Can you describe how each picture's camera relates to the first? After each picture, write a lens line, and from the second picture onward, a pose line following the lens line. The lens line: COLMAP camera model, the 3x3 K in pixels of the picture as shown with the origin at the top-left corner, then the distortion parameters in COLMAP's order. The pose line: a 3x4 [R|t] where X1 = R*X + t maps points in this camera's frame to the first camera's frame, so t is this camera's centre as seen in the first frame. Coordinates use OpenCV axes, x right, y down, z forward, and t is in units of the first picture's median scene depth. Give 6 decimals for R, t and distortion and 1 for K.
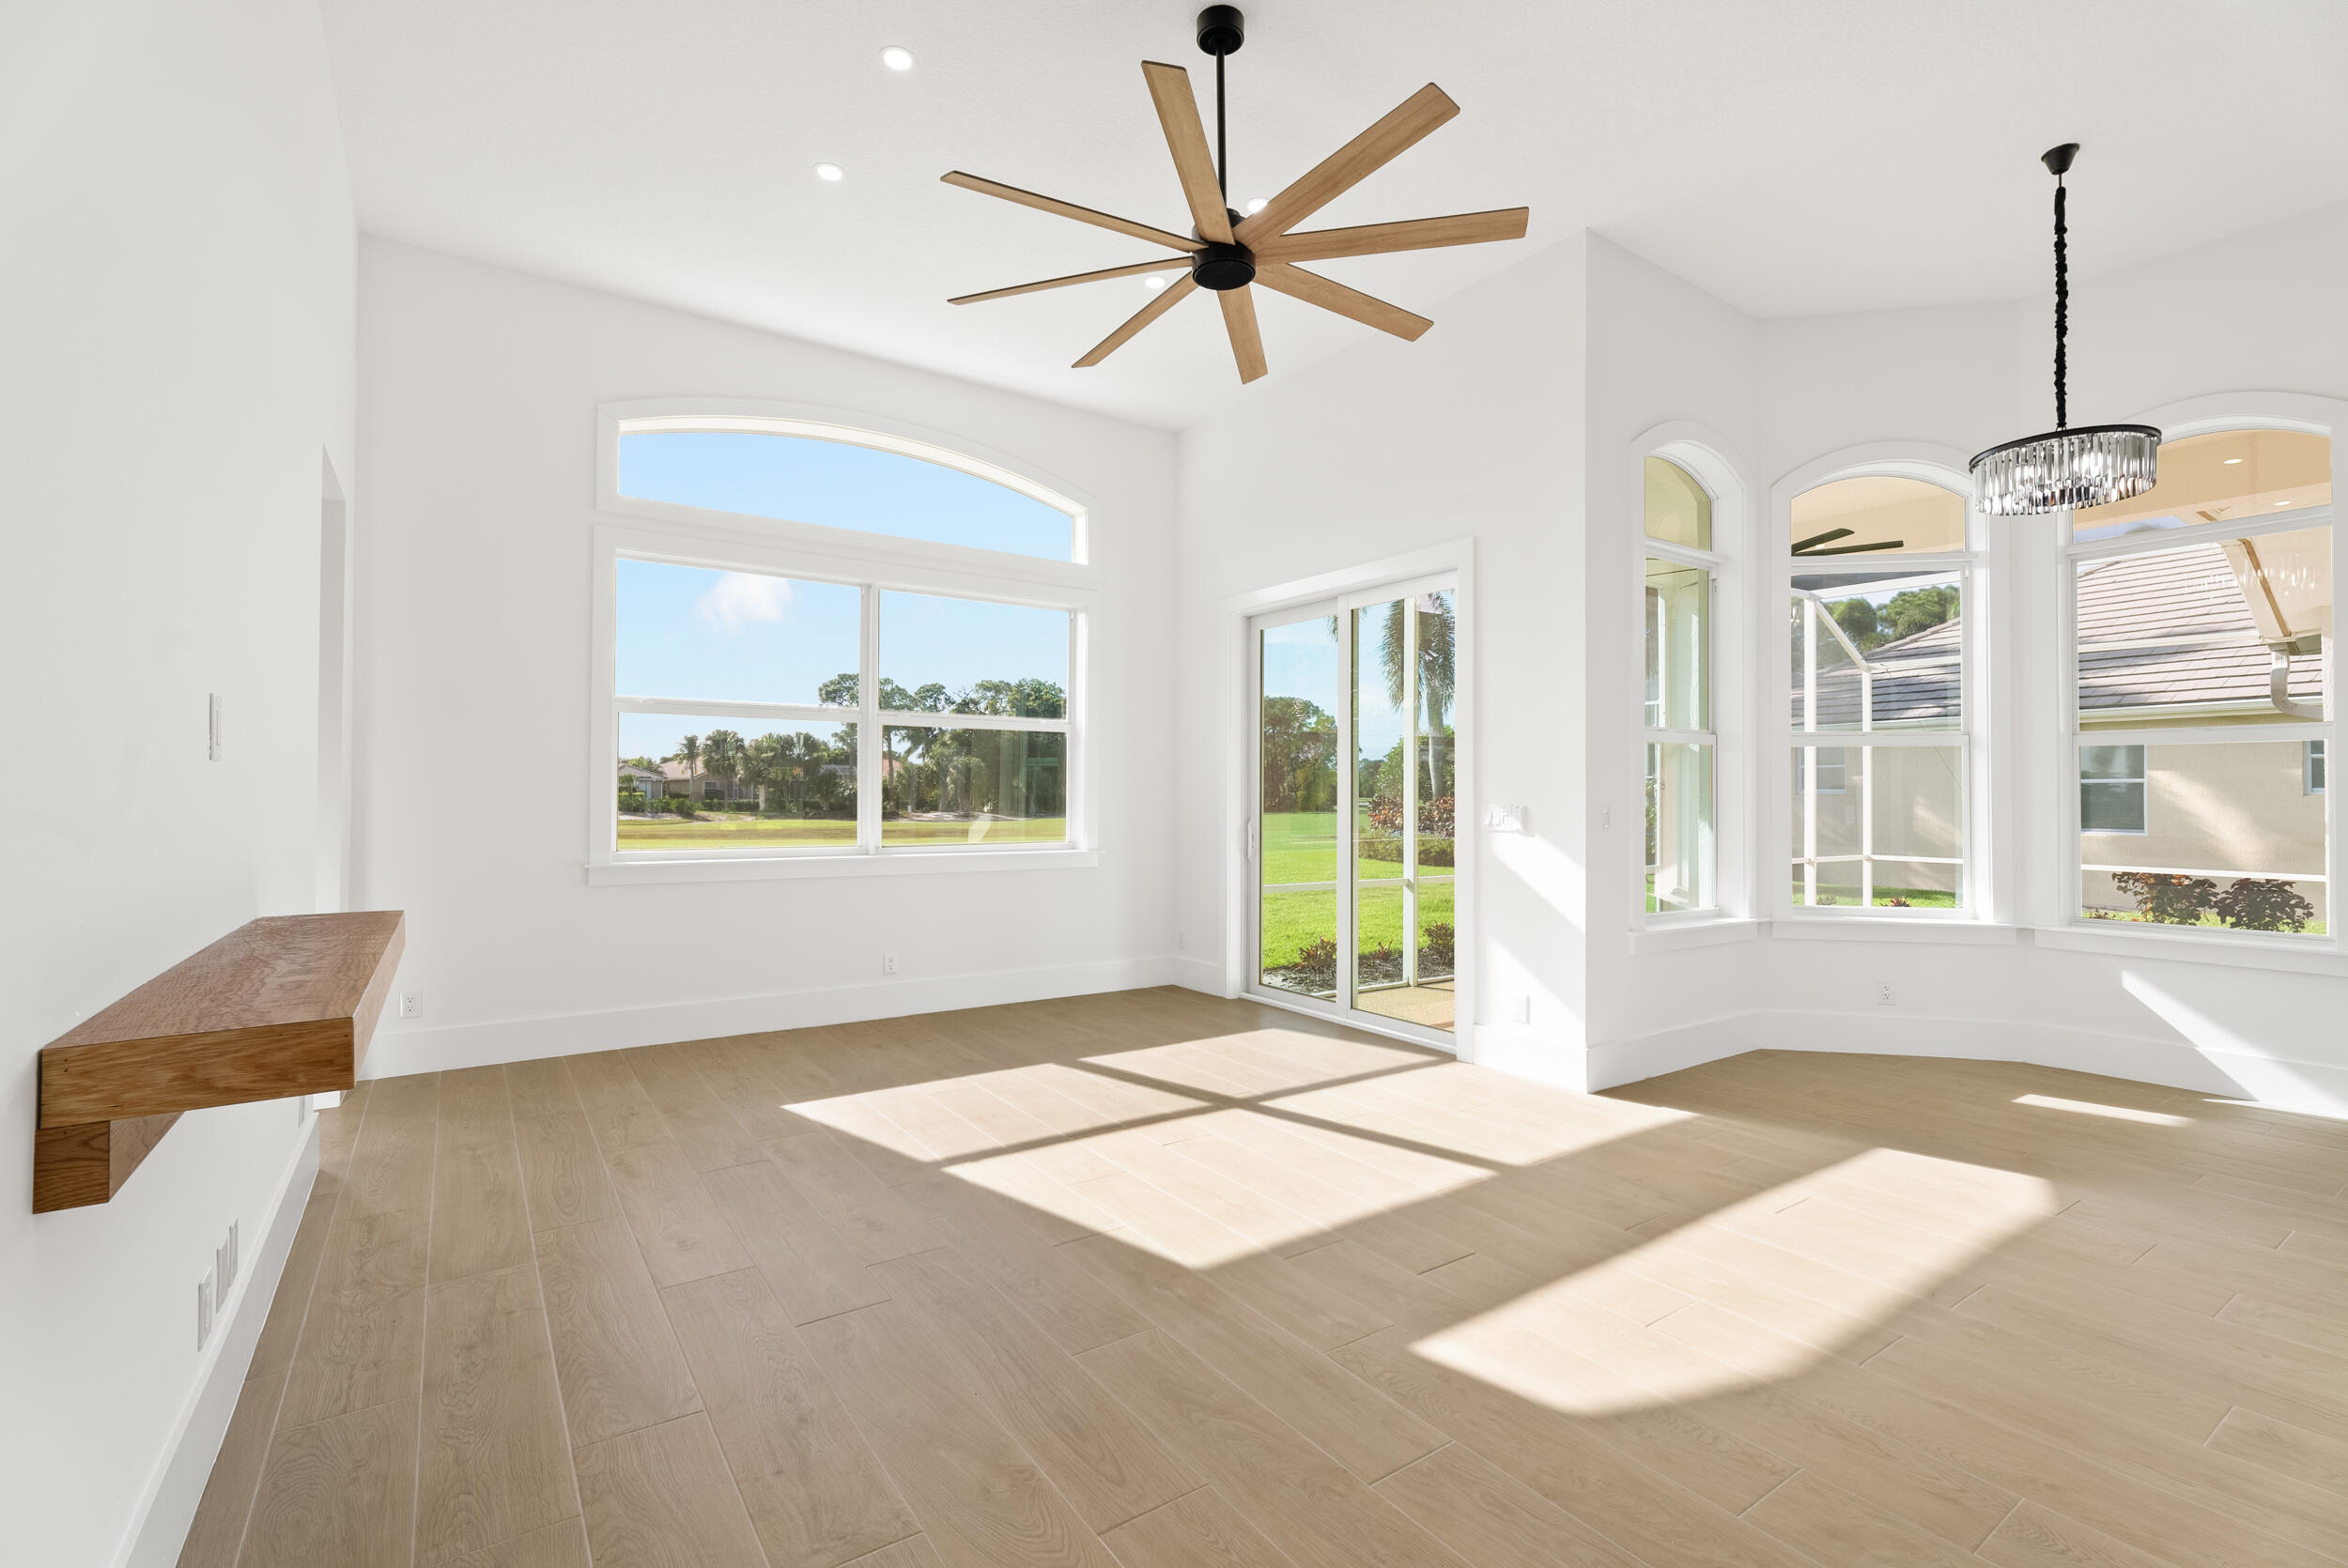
lens RADIAL K [[1058.5, 0, 1179.6], [0, 1058.5, 785.3], [0, 0, 1]] dist [0.011778, 0.000673]
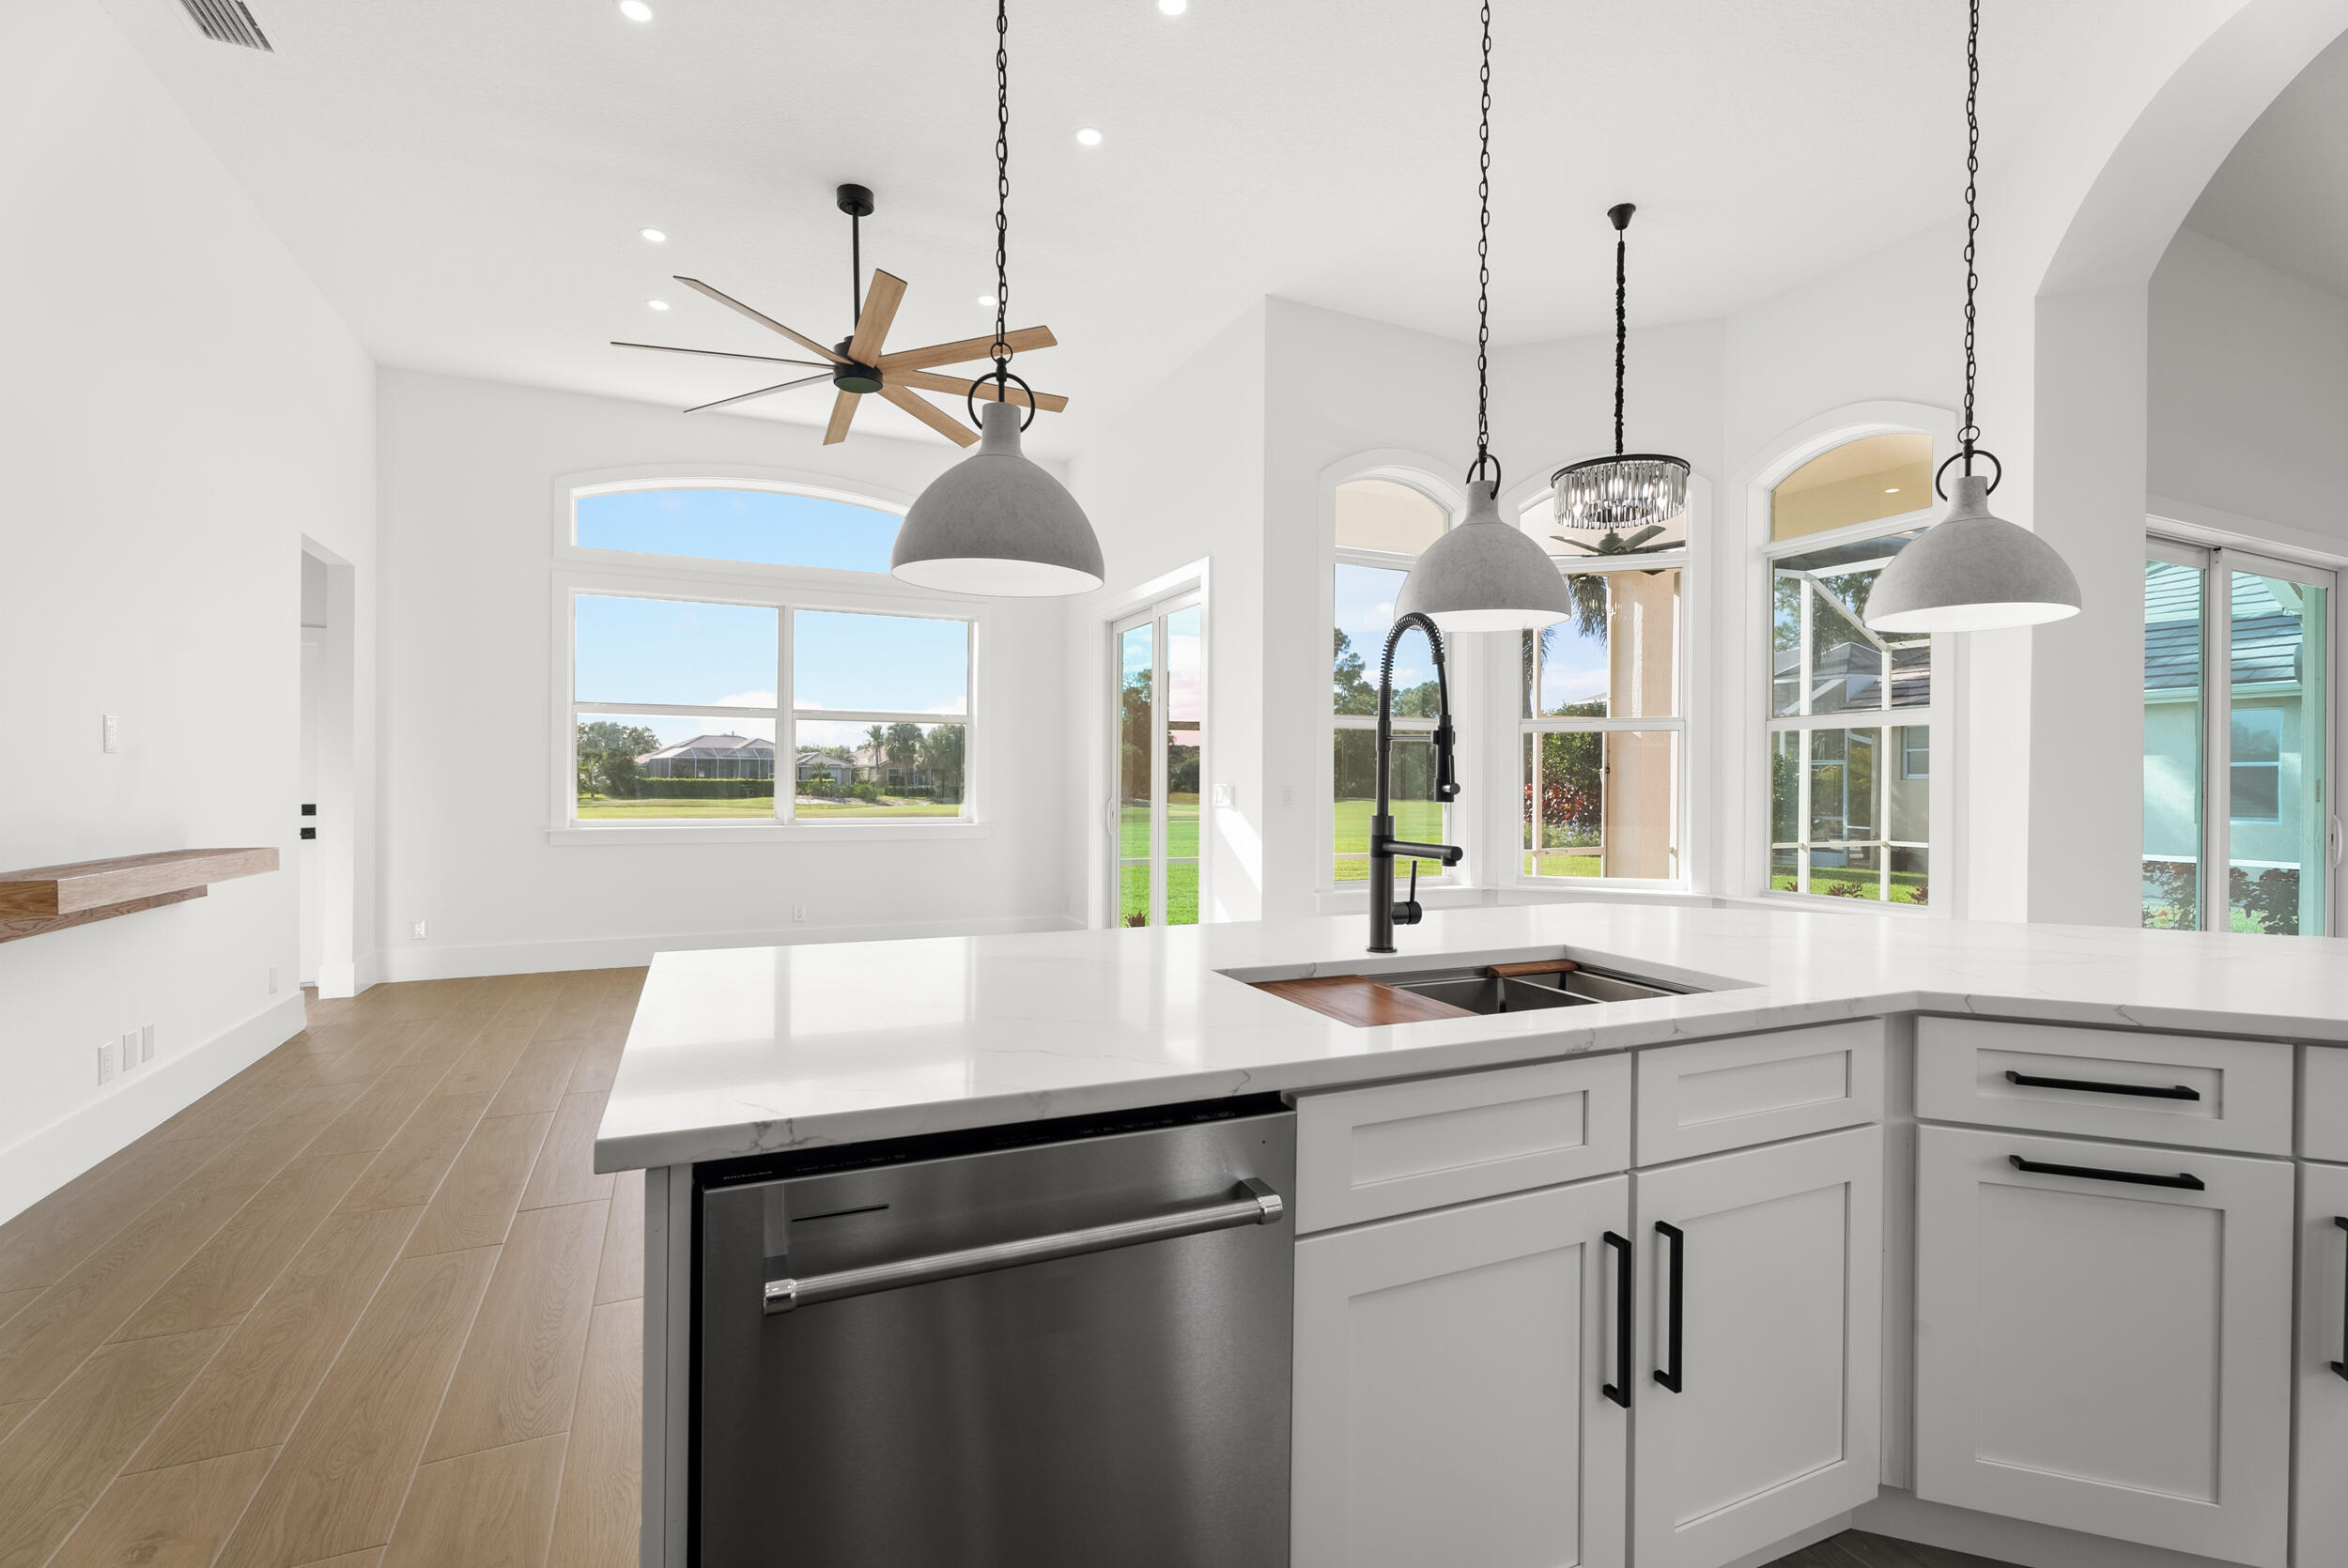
lens RADIAL K [[1062.4, 0, 1174.0], [0, 1062.4, 784.0], [0, 0, 1]] dist [0.003905, 0.000395]
pose [[0.984941, 0.000759, -0.172891, 0.208690], [0.001189, 0.999937, 0.011160, 0.002294], [0.172888, -0.011198, 0.984878, -0.078305]]
